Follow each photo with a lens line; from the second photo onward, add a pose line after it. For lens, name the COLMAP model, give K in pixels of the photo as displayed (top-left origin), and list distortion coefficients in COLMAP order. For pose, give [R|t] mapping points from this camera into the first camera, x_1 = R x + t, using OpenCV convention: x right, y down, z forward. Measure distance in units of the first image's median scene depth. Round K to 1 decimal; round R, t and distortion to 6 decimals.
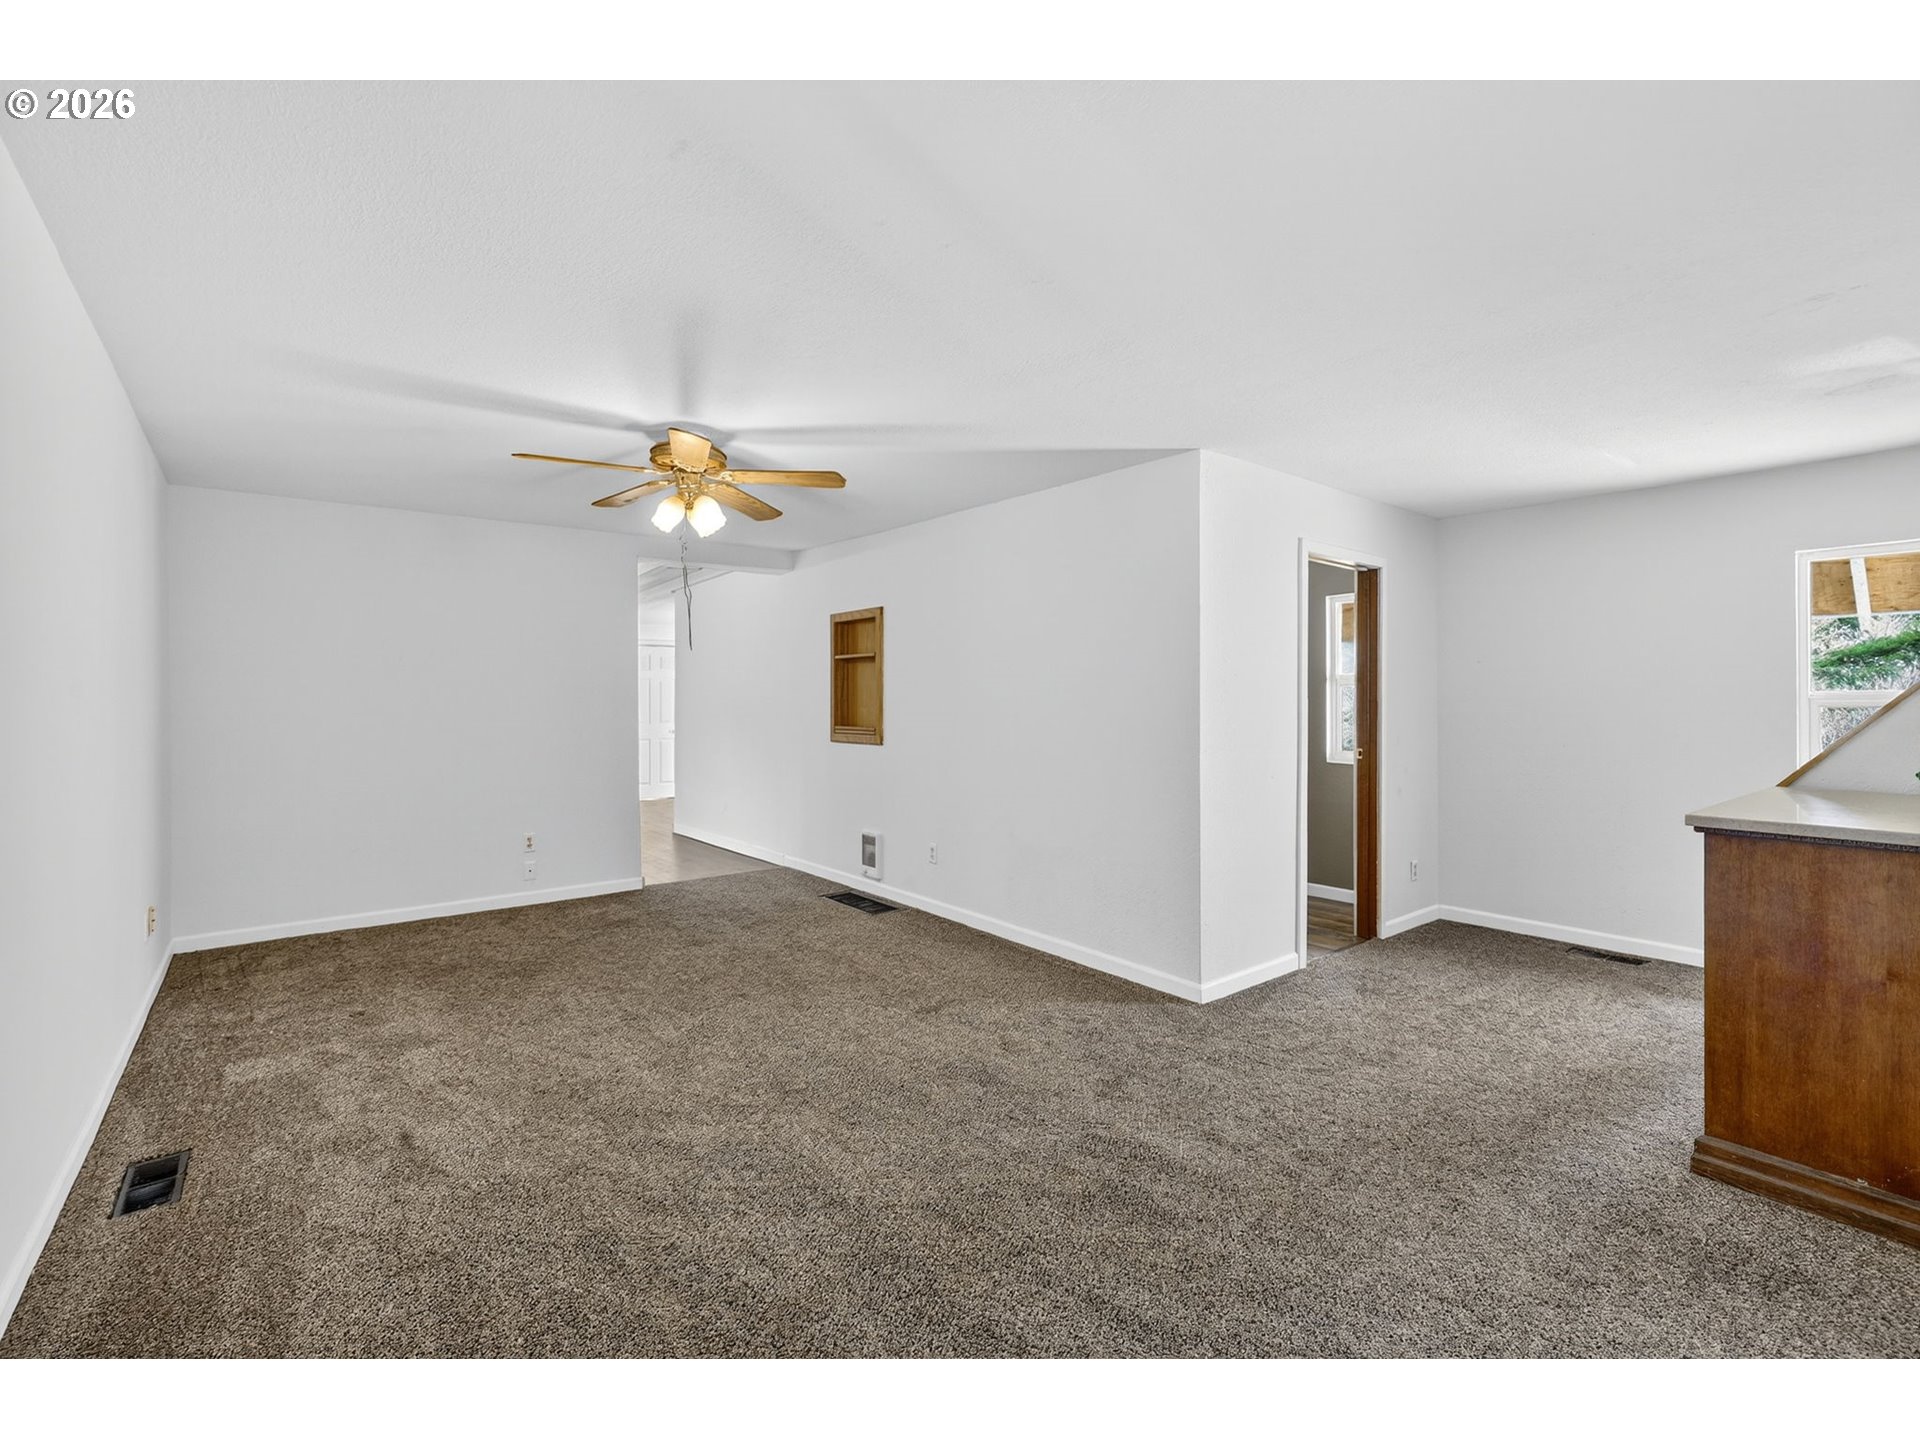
lens RADIAL K [[874.9, 0, 957.5], [0, 874.9, 710.4], [0, 0, 1]] dist [-0.008468, 0.002993]
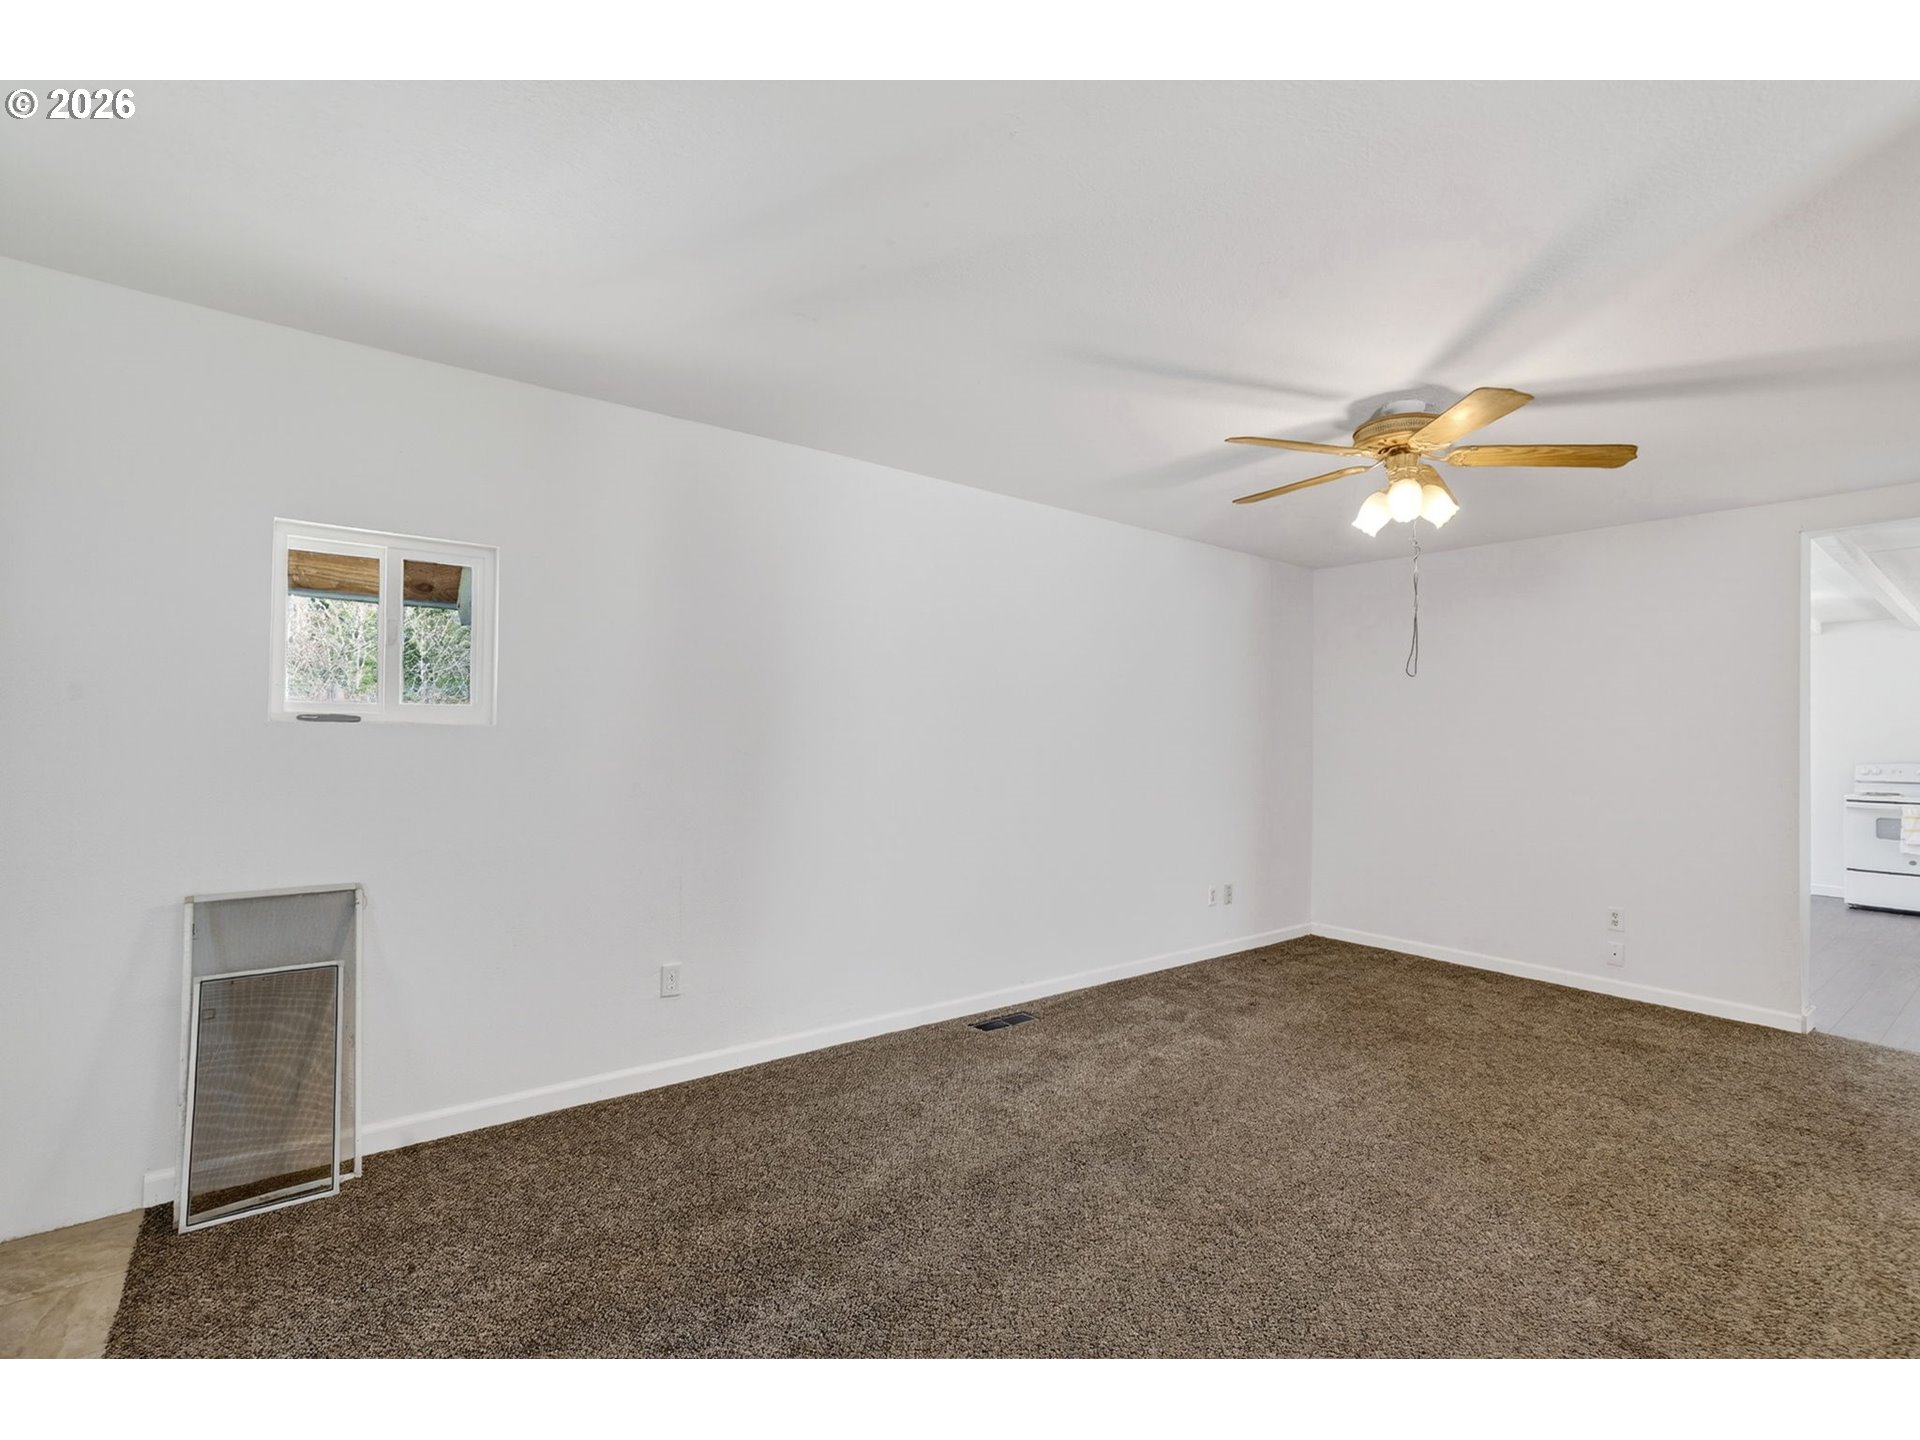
lens RADIAL K [[874.9, 0, 964.8], [0, 874.9, 722.7], [0, 0, 1]] dist [-0.008468, 0.002993]
pose [[0.008353, -0.007665, -0.999936, 0.536543], [-0.034894, 0.999359, -0.007952, -0.004575], [0.999356, 0.034958, 0.008080, 0.664115]]
